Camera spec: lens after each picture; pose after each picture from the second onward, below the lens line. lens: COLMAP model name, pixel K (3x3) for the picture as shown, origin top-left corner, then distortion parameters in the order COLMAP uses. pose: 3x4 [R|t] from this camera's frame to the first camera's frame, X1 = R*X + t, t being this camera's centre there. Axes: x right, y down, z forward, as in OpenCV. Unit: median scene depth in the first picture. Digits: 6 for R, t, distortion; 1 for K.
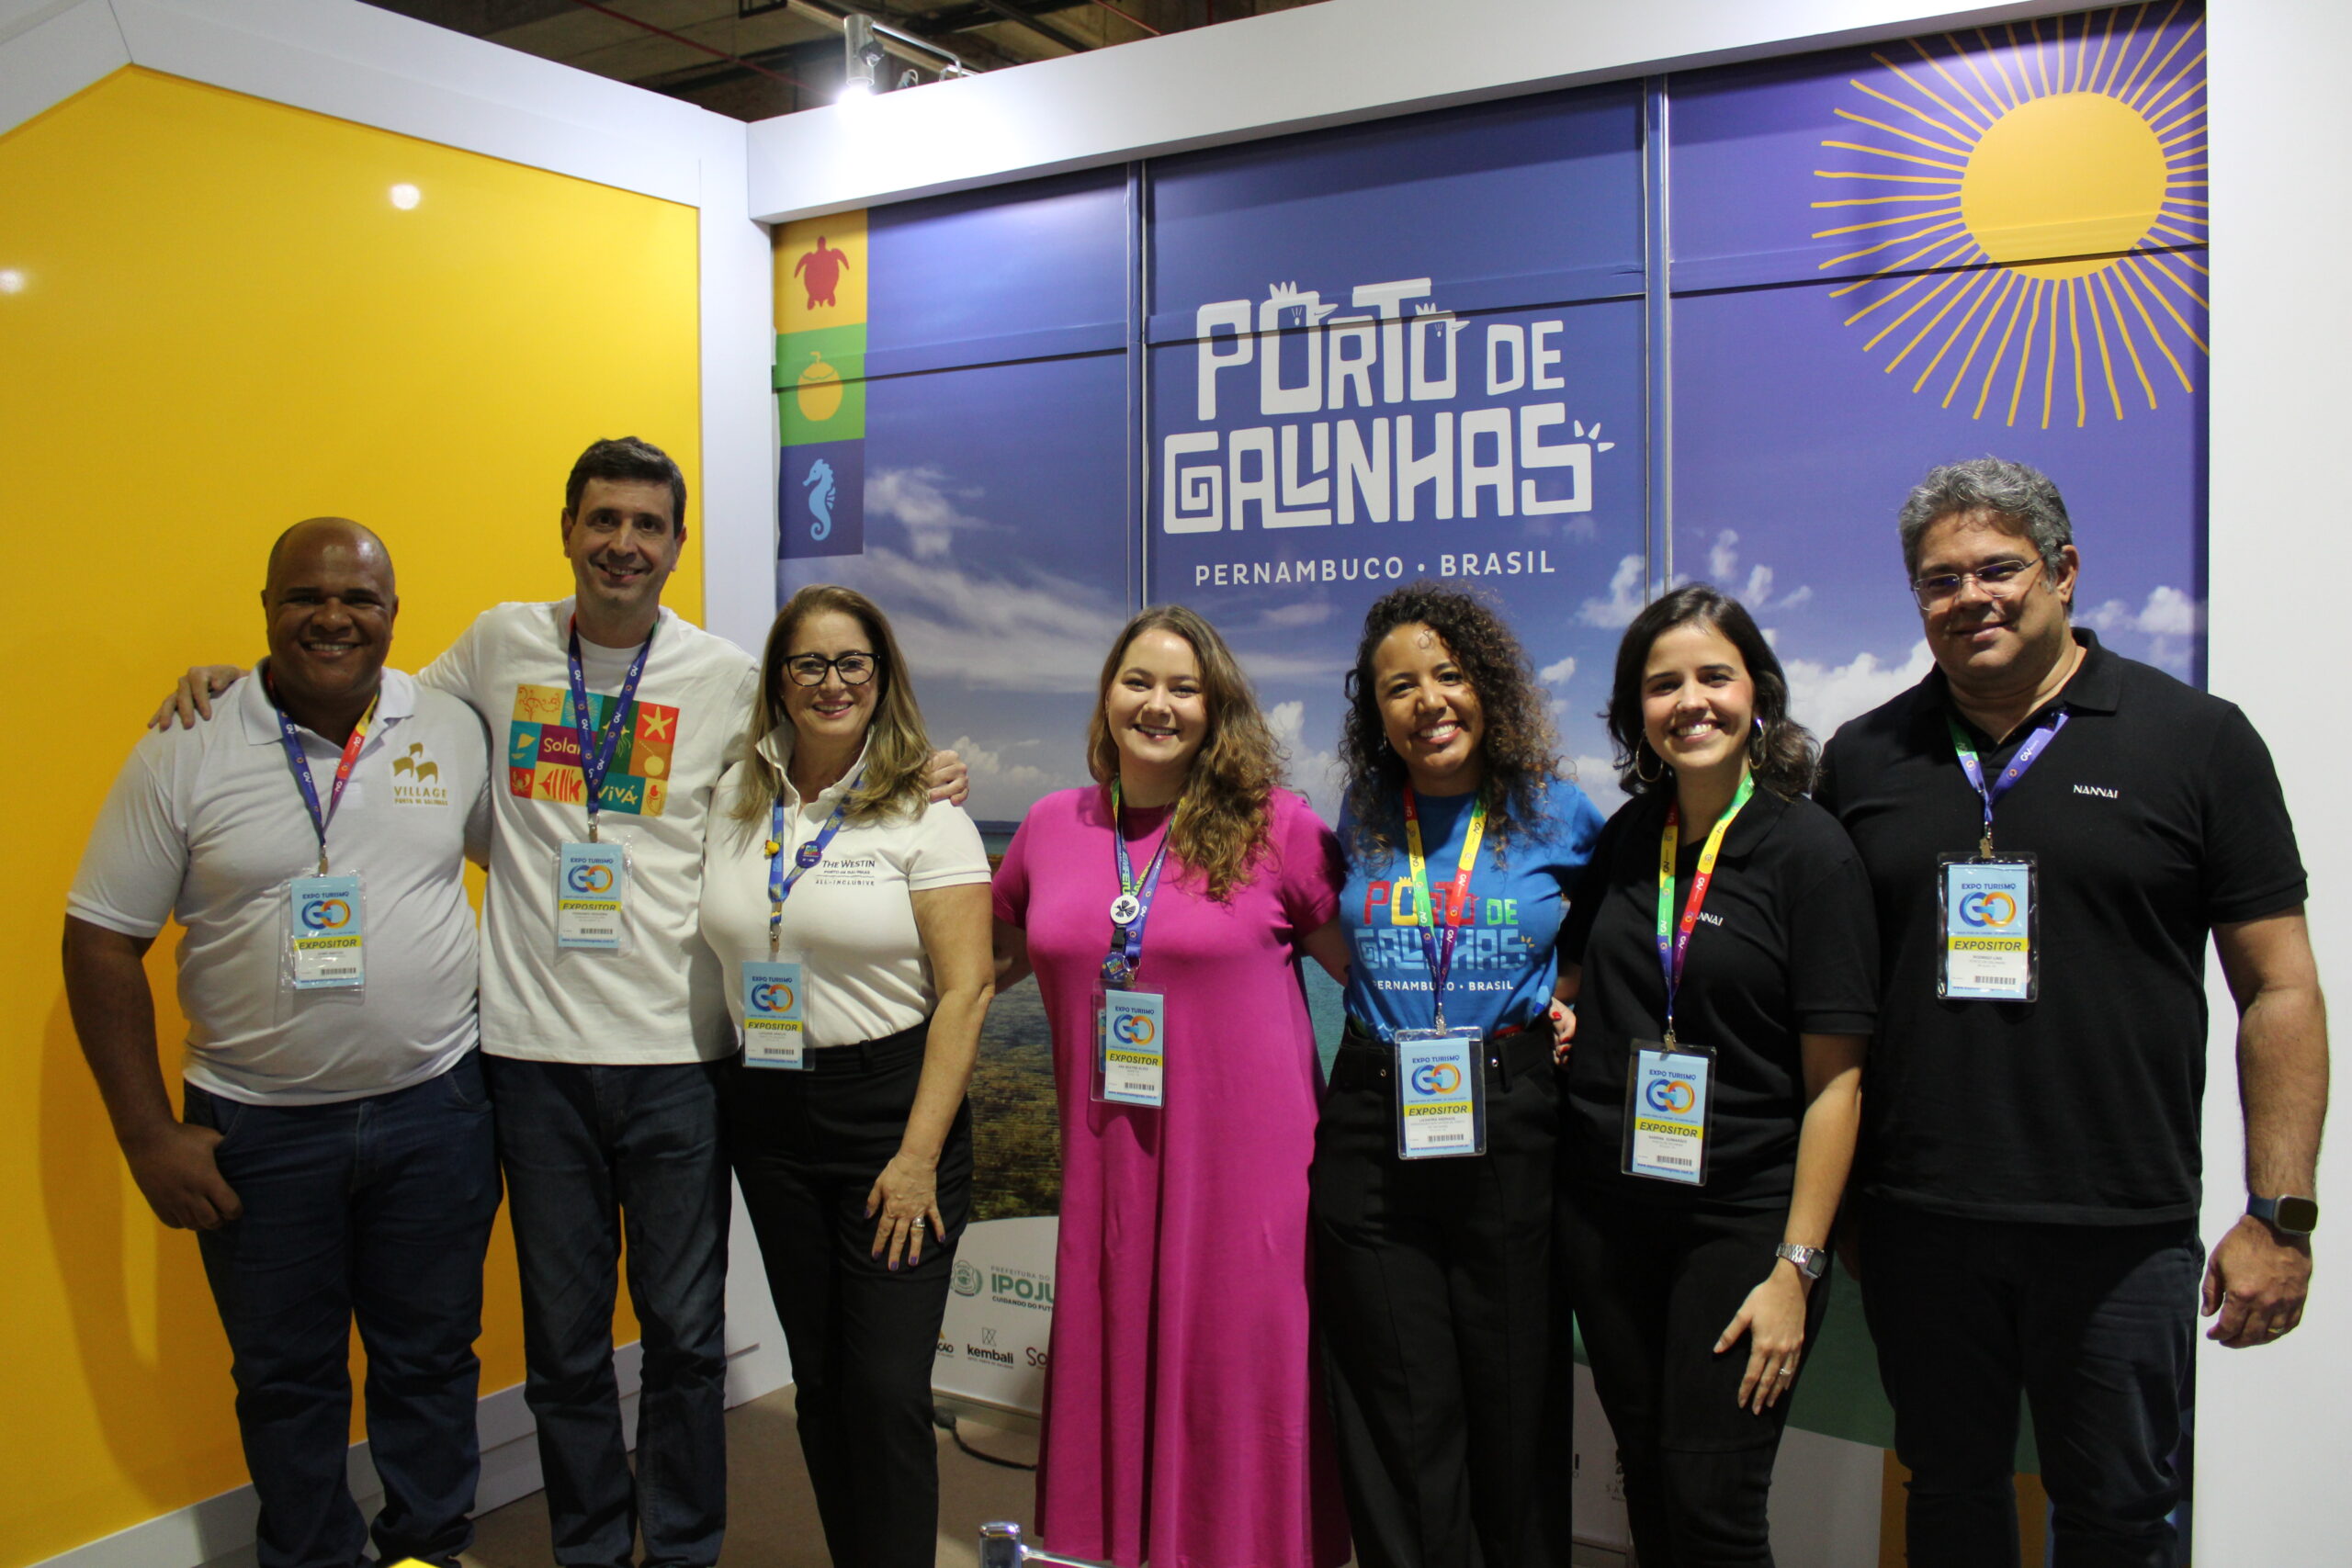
lens RADIAL K [[1951.8, 0, 1176.0], [0, 1951.8, 784.0], [0, 0, 1]] dist [-0.124562, -0.000729]
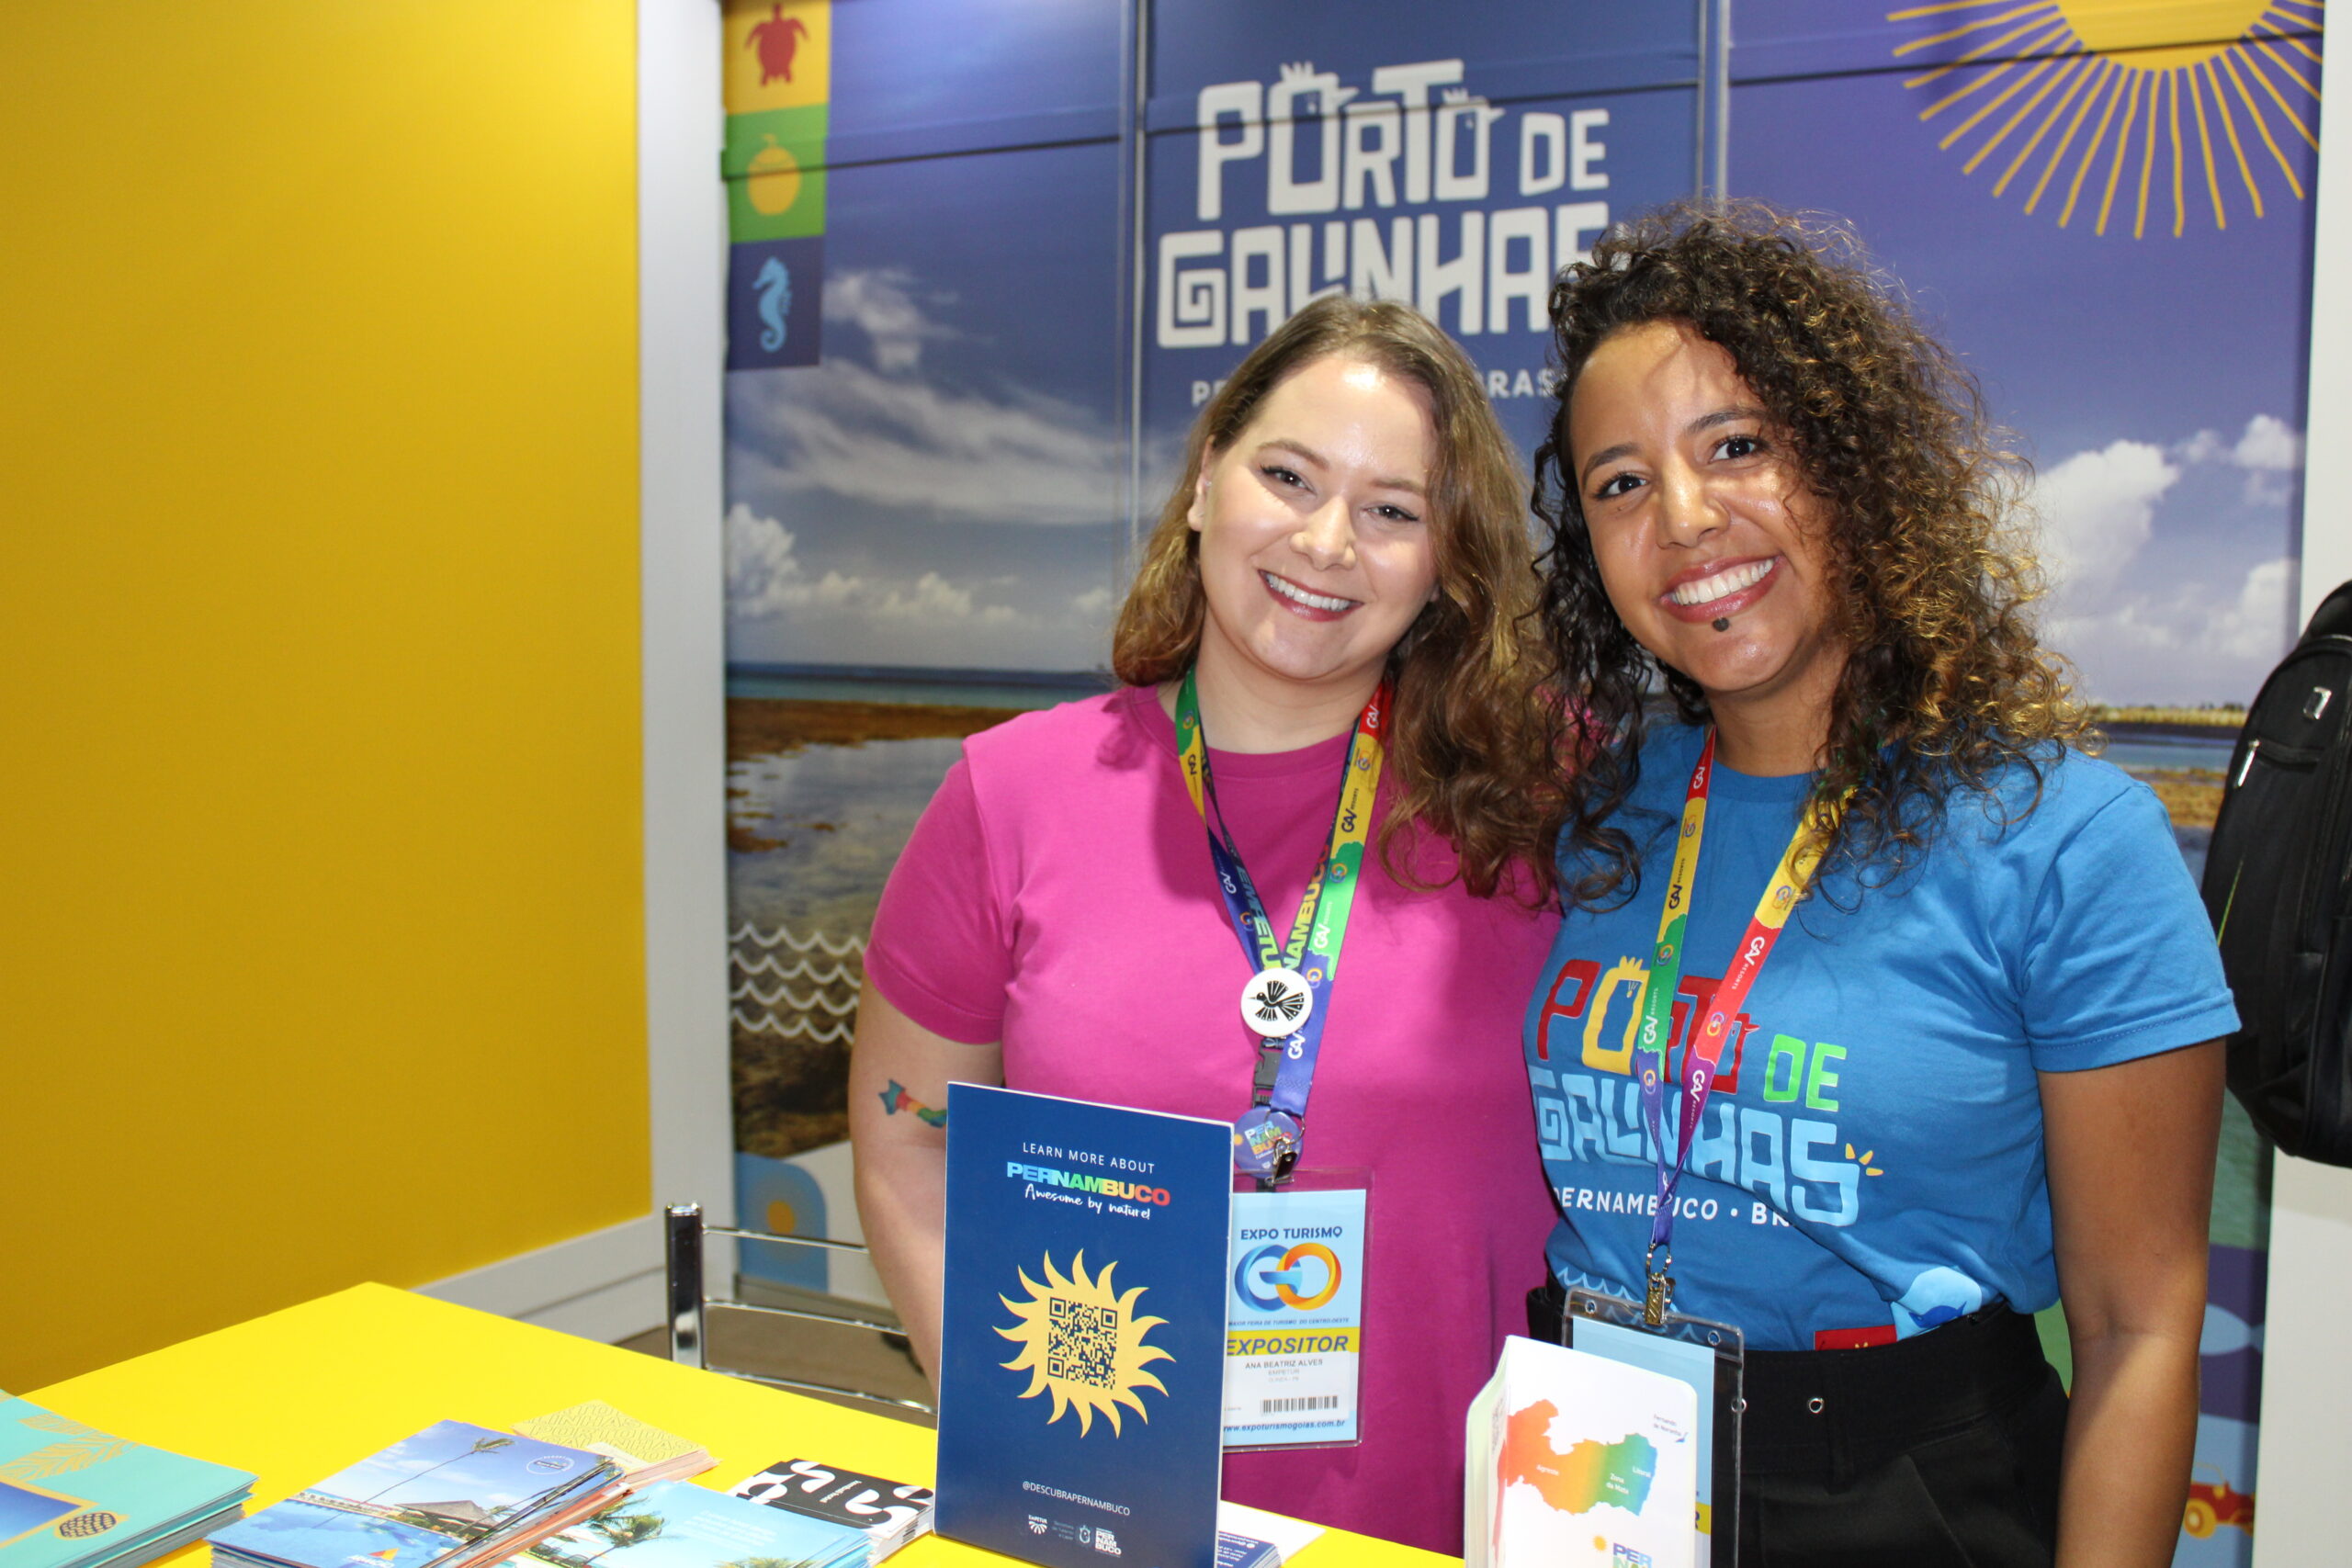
lens RADIAL K [[1553.2, 0, 1173.4], [0, 1553.2, 813.1], [0, 0, 1]] dist [-0.032192, 0.002669]
pose [[0.999728, 0.009953, -0.021068, 0.016987], [-0.007066, 0.991100, 0.132933, -0.009491], [0.022204, -0.132748, 0.990901, 0.250480]]
